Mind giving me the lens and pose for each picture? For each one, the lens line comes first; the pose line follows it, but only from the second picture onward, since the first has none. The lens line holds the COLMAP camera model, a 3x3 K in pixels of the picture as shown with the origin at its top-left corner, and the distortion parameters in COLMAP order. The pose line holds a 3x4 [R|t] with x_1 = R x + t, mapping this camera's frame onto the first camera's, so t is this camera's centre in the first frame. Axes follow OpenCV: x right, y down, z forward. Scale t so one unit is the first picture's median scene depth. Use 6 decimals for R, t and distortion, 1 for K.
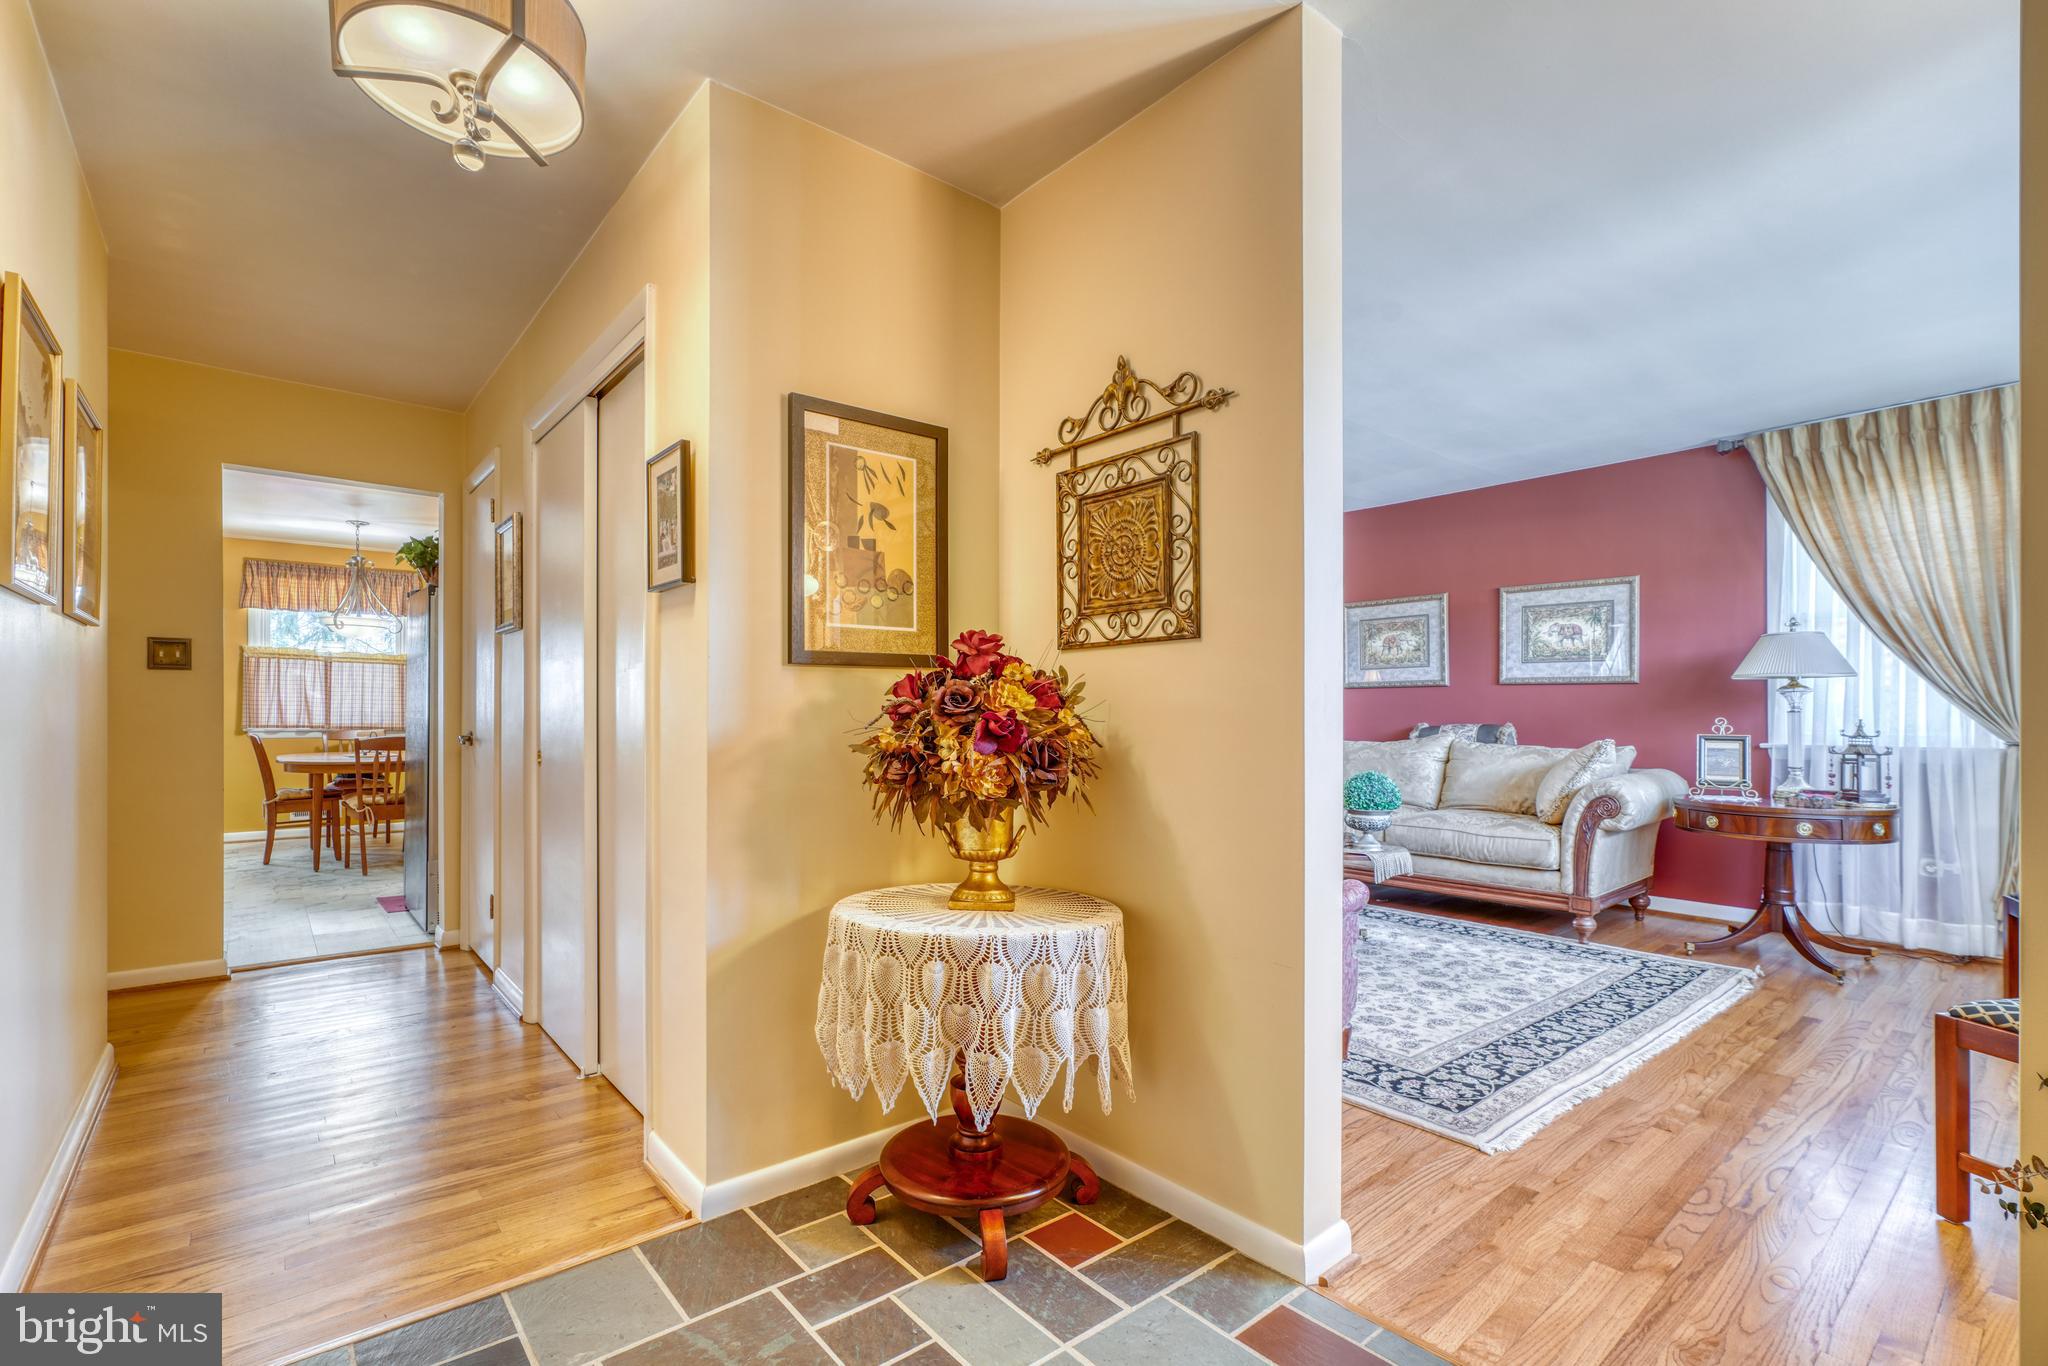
lens RADIAL K [[922.5, 0, 1021.0], [0, 922.5, 716.1], [0, 0, 1]] dist [-0.001959, 0.001204]
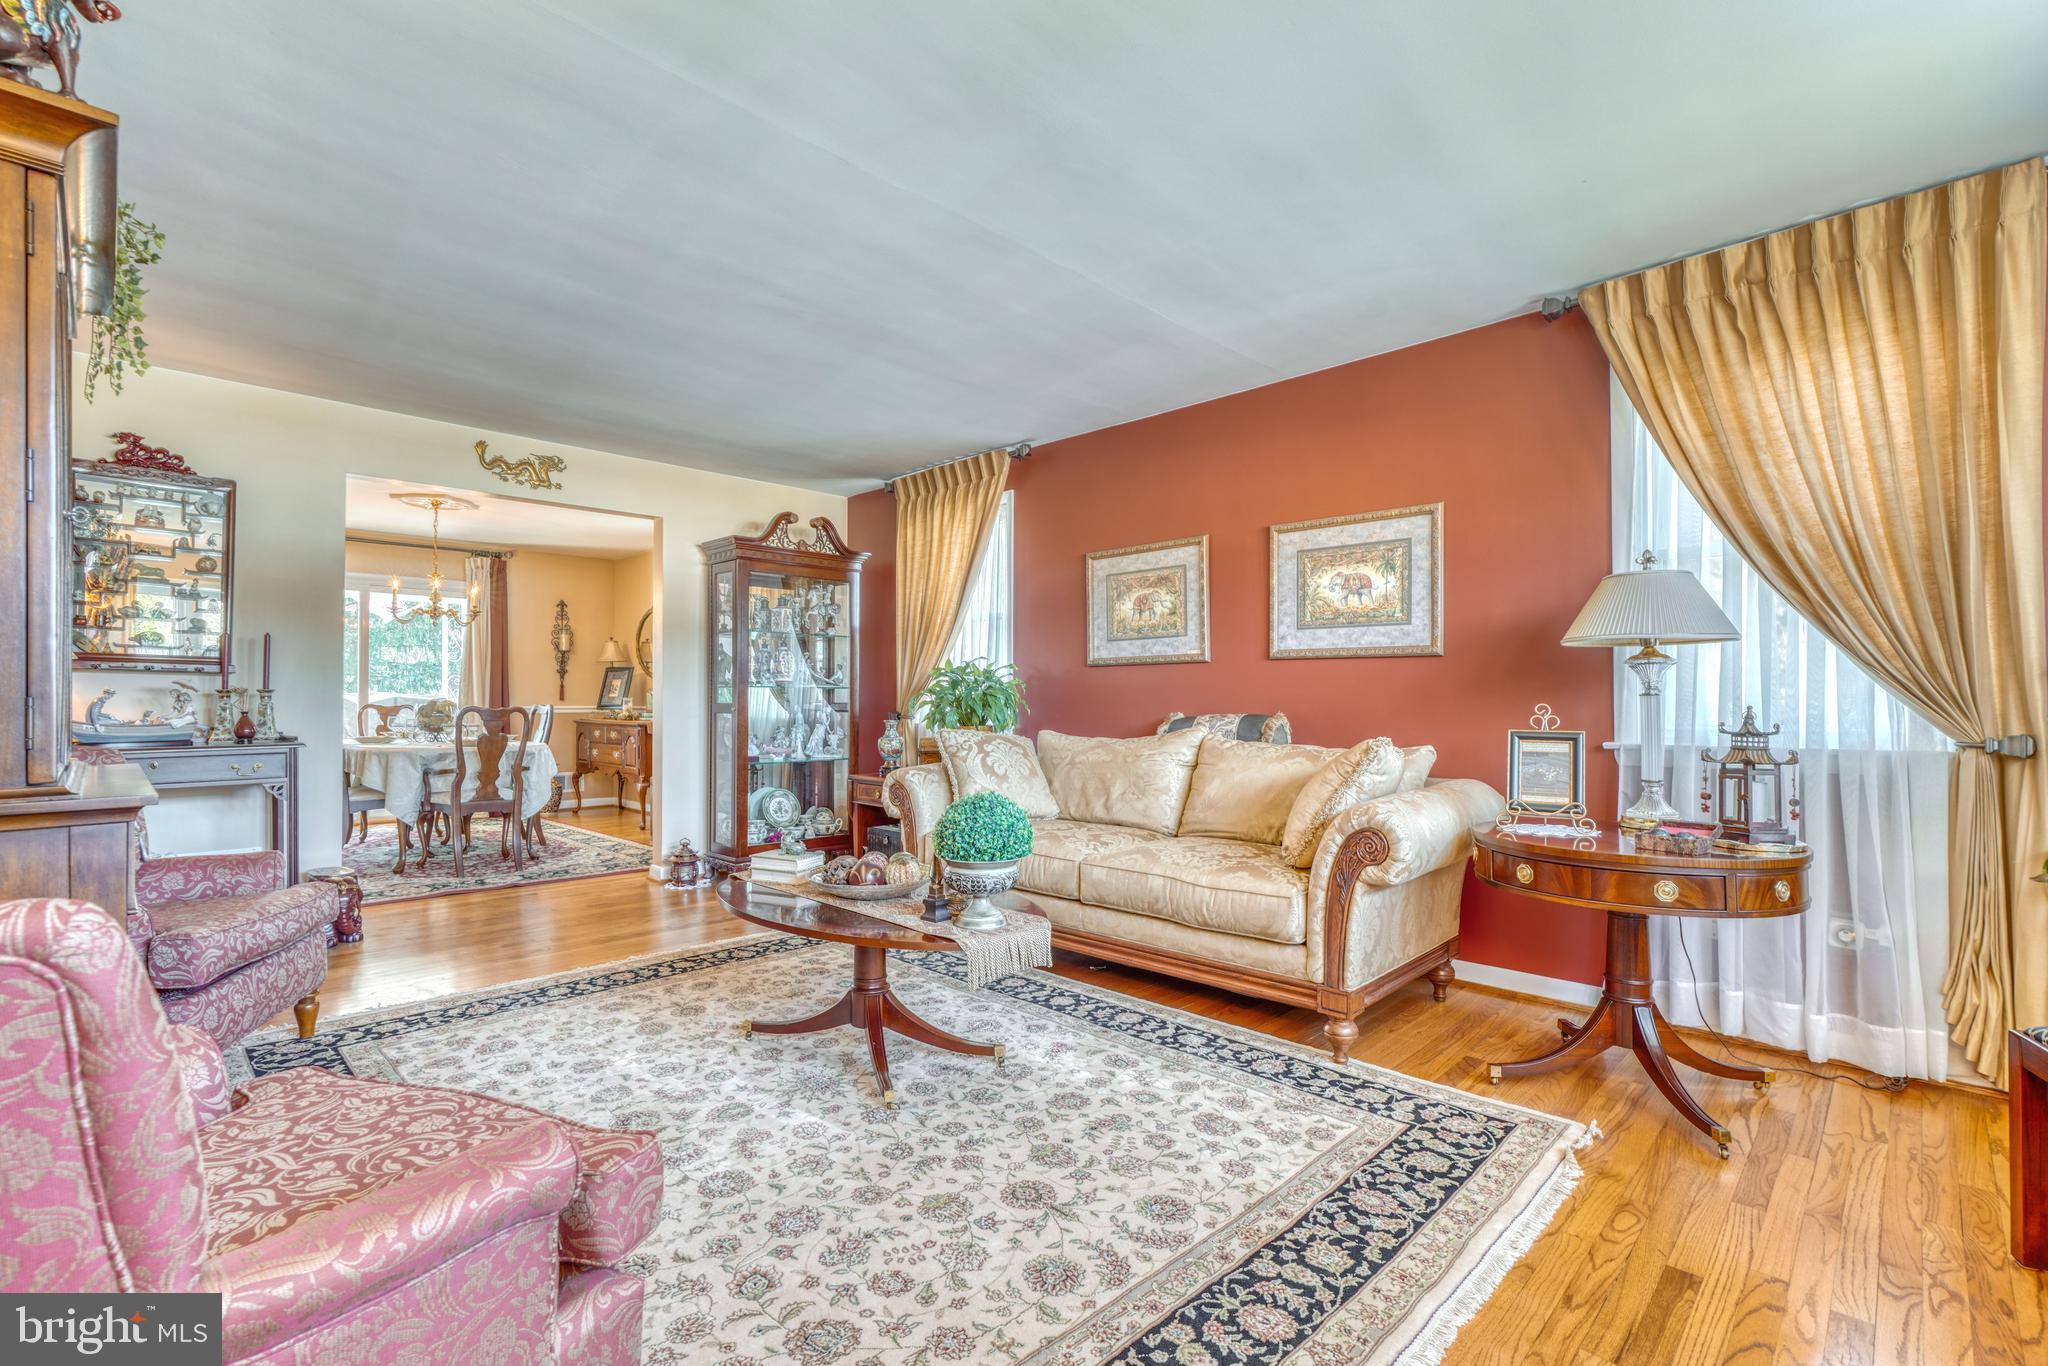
lens RADIAL K [[911.1, 0, 1014.8], [0, 911.1, 699.4], [0, 0, 1]] dist [-0.009913, 0.003848]
pose [[0.996247, 0.001546, 0.086543, 0.347402], [-0.000854, 0.999967, -0.008037, 0.004150], [-0.086553, 0.007933, 0.996216, 0.413068]]
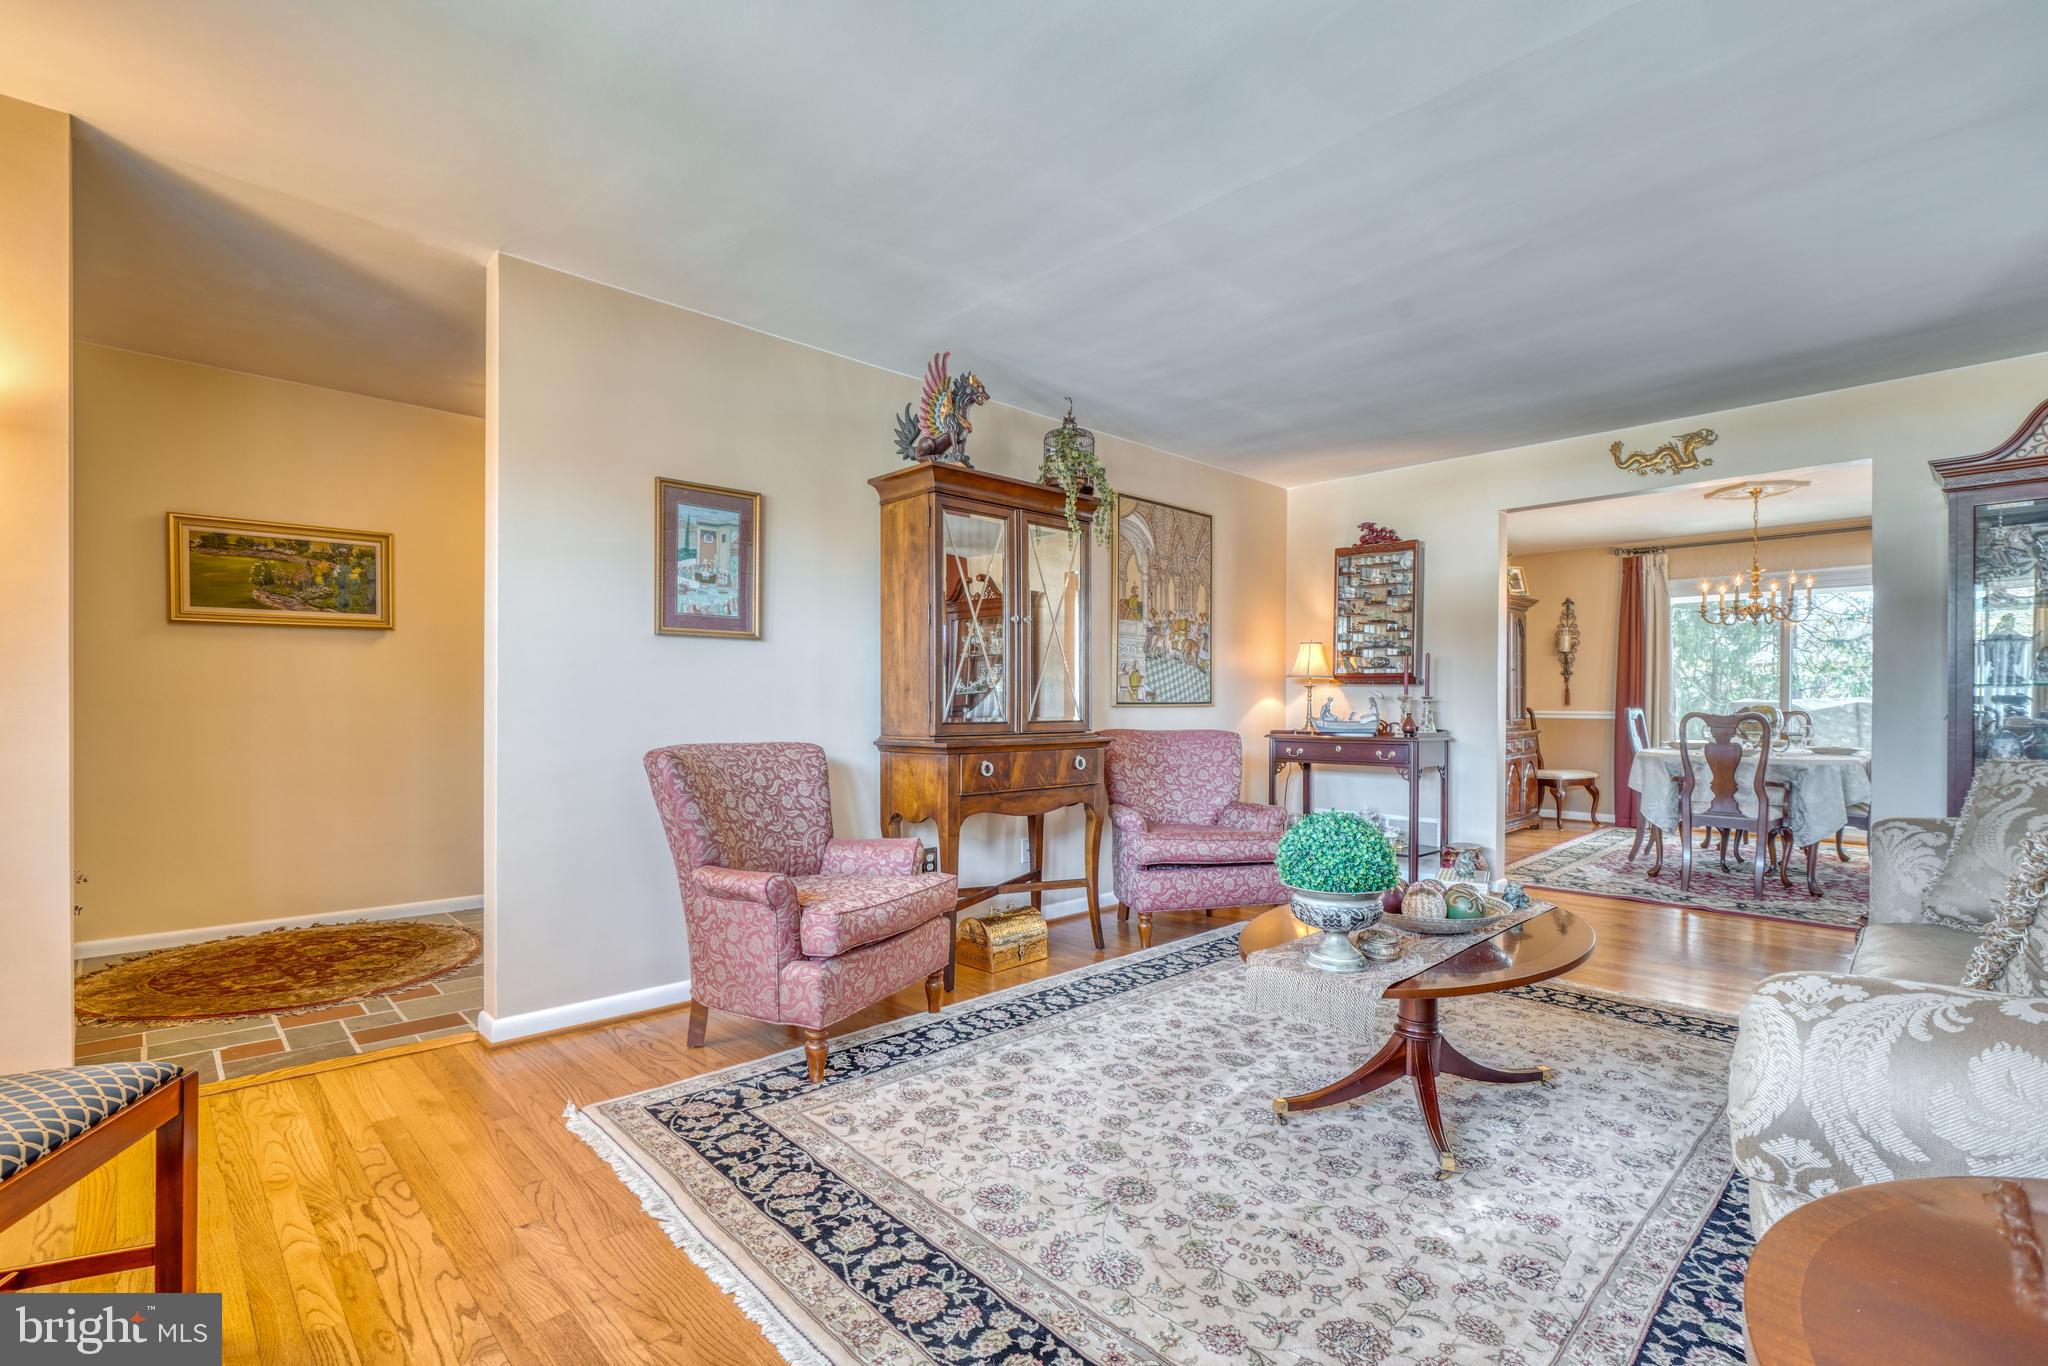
lens RADIAL K [[951.2, 0, 1025.7], [0, 951.2, 668.6], [0, 0, 1]] dist [-0.003879, 0.001561]
pose [[0.053573, -0.040306, -0.997750, 0.902059], [-0.004954, 0.999162, -0.040629, 0.004569], [0.998552, 0.007120, 0.053329, 0.802032]]
